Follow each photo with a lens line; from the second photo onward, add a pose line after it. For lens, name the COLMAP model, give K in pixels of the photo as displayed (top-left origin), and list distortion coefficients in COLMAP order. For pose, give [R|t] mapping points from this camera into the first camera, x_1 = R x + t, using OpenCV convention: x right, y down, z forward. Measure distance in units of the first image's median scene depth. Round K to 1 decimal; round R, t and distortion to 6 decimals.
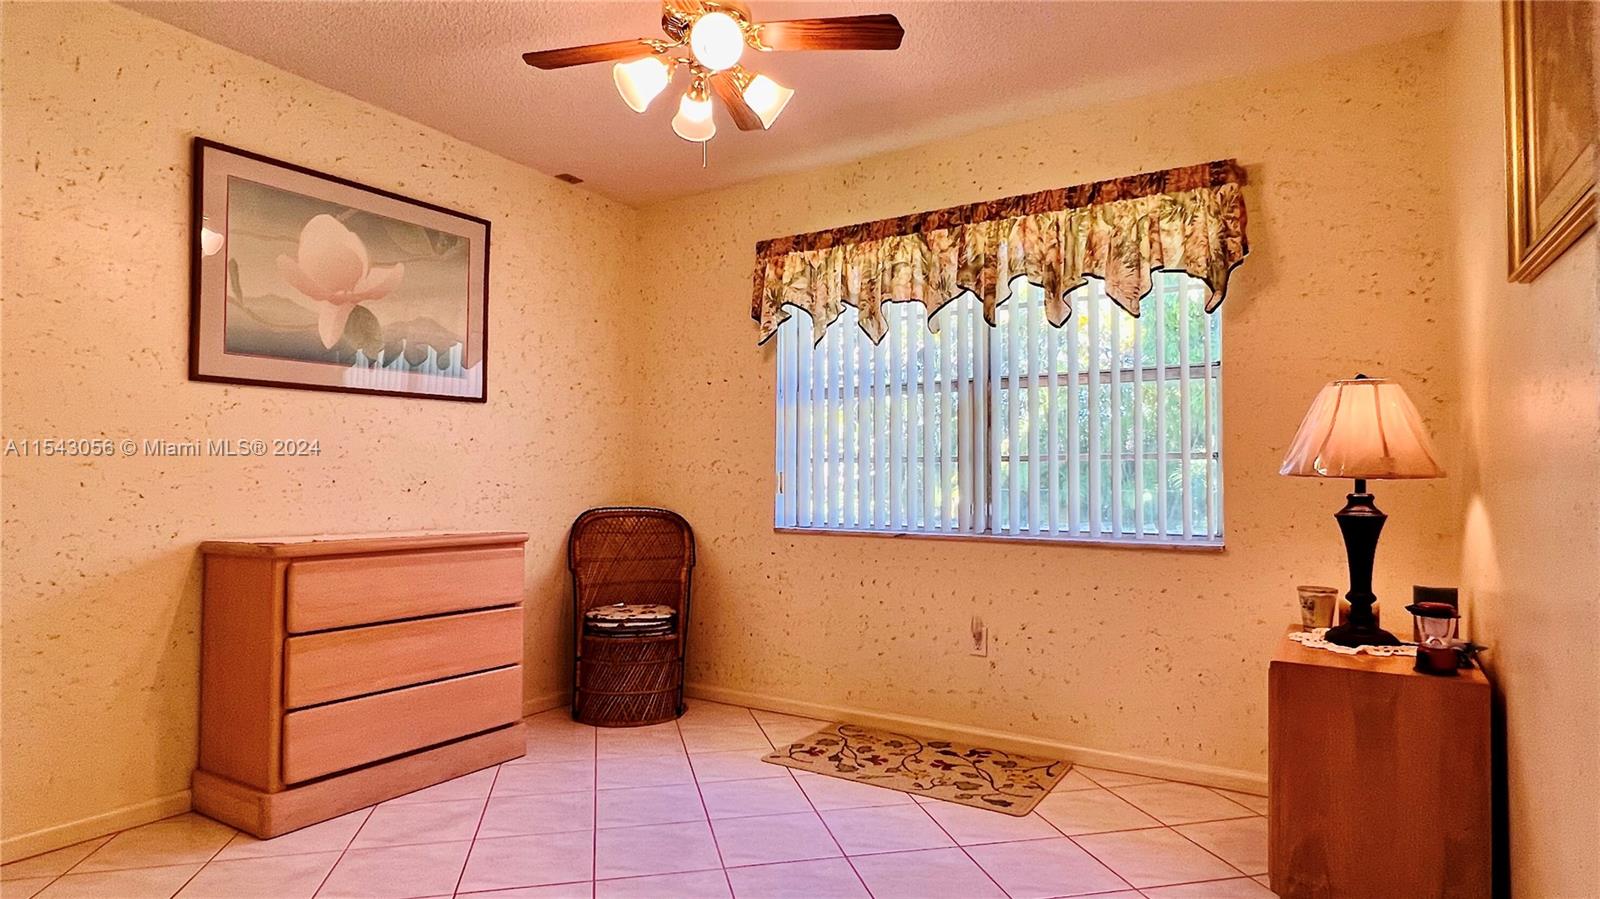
lens RADIAL K [[868.5, 0, 798.2], [0, 868.5, 453.8], [0, 0, 1]] dist [0.014862, 0.000625]
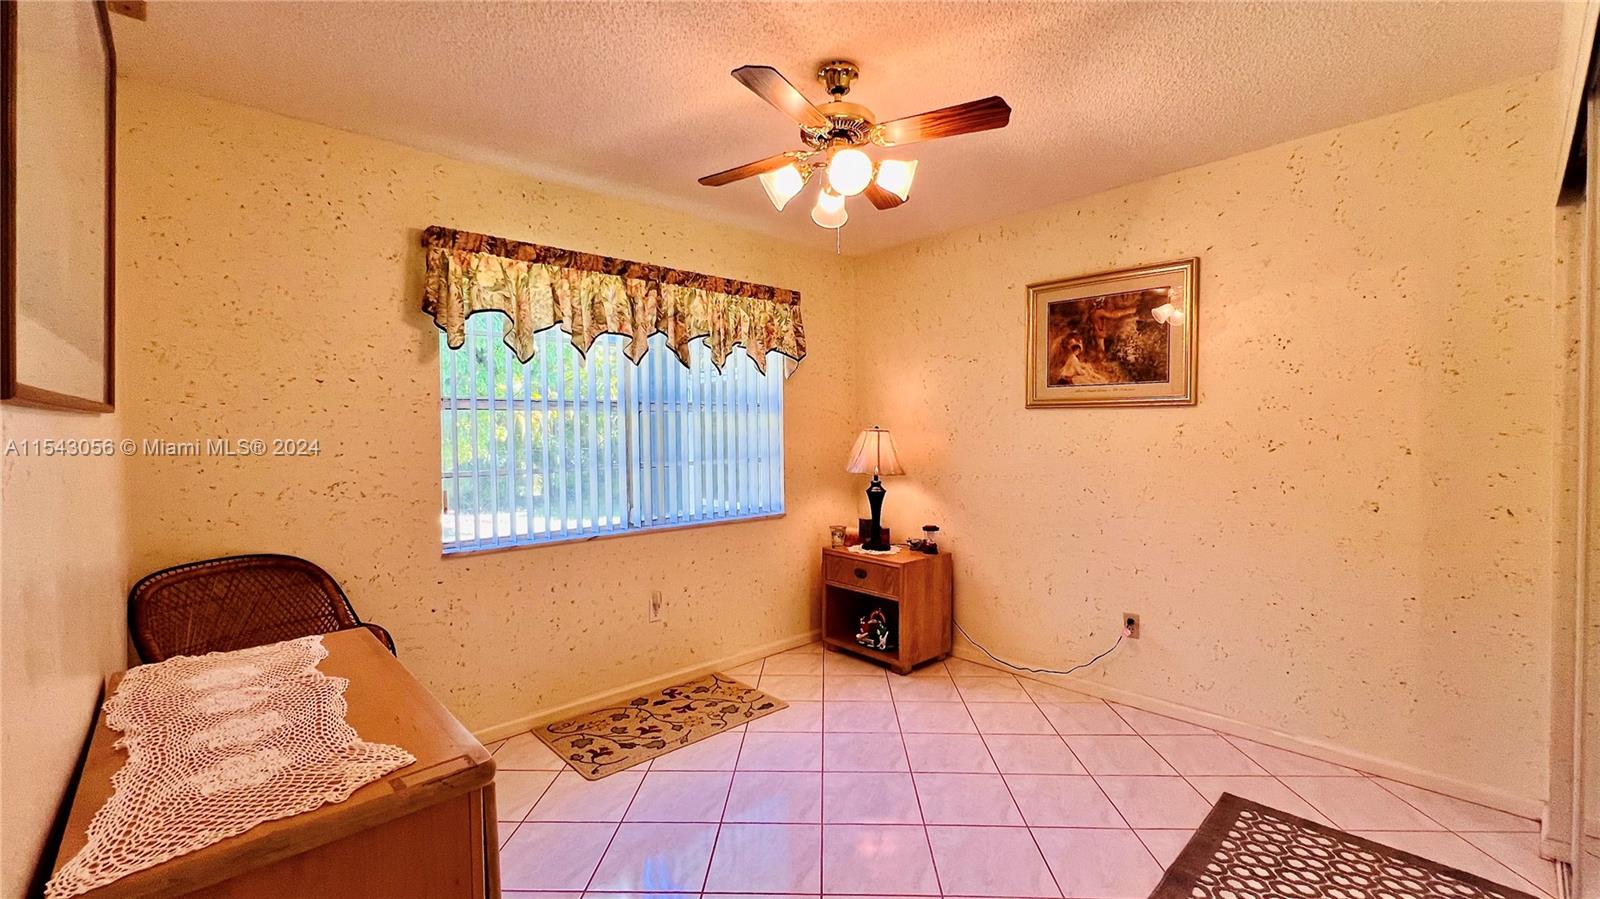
lens RADIAL K [[657.1, 0, 799.0], [0, 657.1, 448.5], [0, 0, 1]] dist [0.001050, -0.000004]
pose [[0.271472, -0.029417, 0.961997, -0.679629], [-0.015346, 0.999273, 0.034888, -0.061616], [-0.962324, -0.024234, 0.270824, 0.554424]]
